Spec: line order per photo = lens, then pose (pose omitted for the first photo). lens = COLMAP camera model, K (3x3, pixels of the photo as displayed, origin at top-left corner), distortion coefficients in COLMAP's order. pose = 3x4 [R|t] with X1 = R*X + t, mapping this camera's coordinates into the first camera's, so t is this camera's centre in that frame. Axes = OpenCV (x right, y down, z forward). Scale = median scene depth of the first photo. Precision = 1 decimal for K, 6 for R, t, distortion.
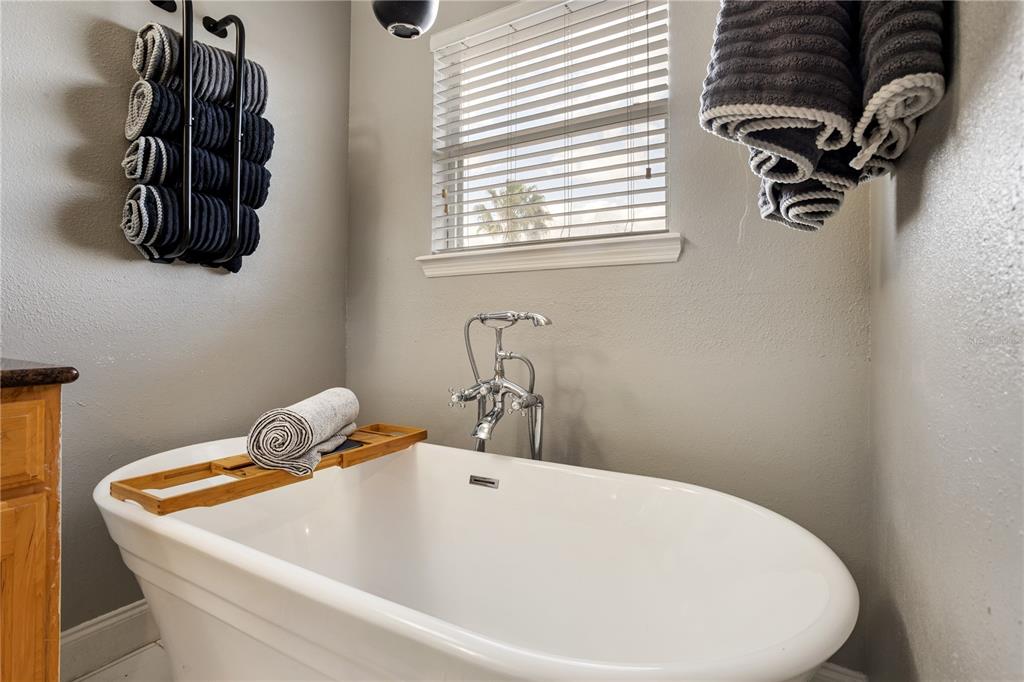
lens RADIAL K [[507.0, 0, 512.3], [0, 507.0, 330.3], [0, 0, 1]] dist [-0.072157, 0.041780]
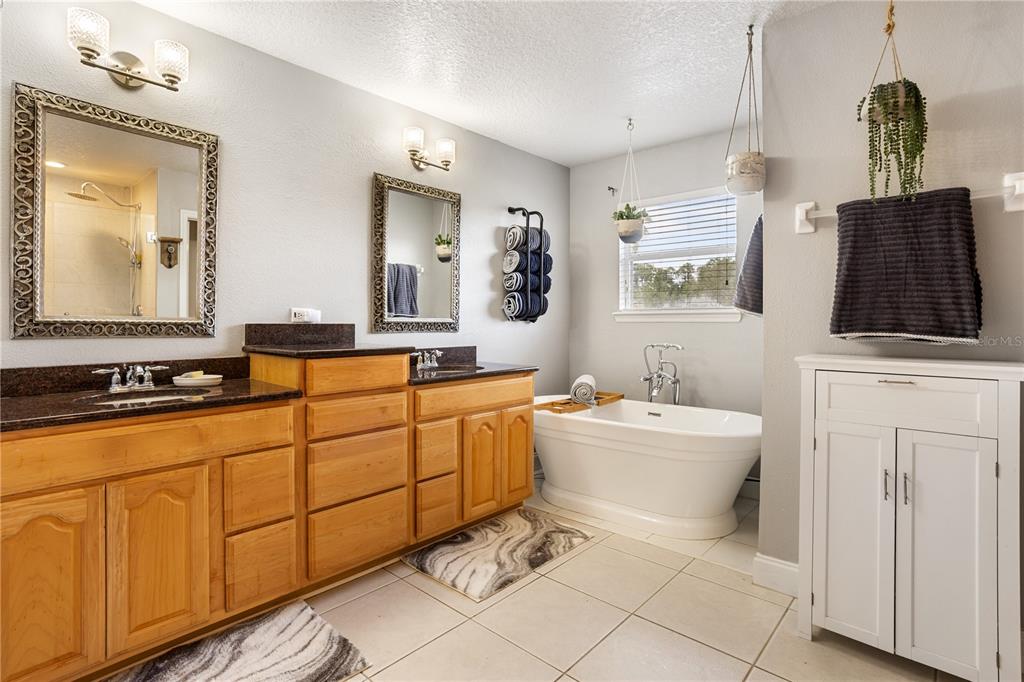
lens RADIAL K [[507.0, 0, 512.3], [0, 507.0, 330.3], [0, 0, 1]] dist [-0.072157, 0.041780]
pose [[0.983825, 0.000774, -0.179130, -0.288006], [0.001175, 0.999941, 0.010772, -0.124838], [0.179128, -0.010809, 0.983766, -1.459326]]
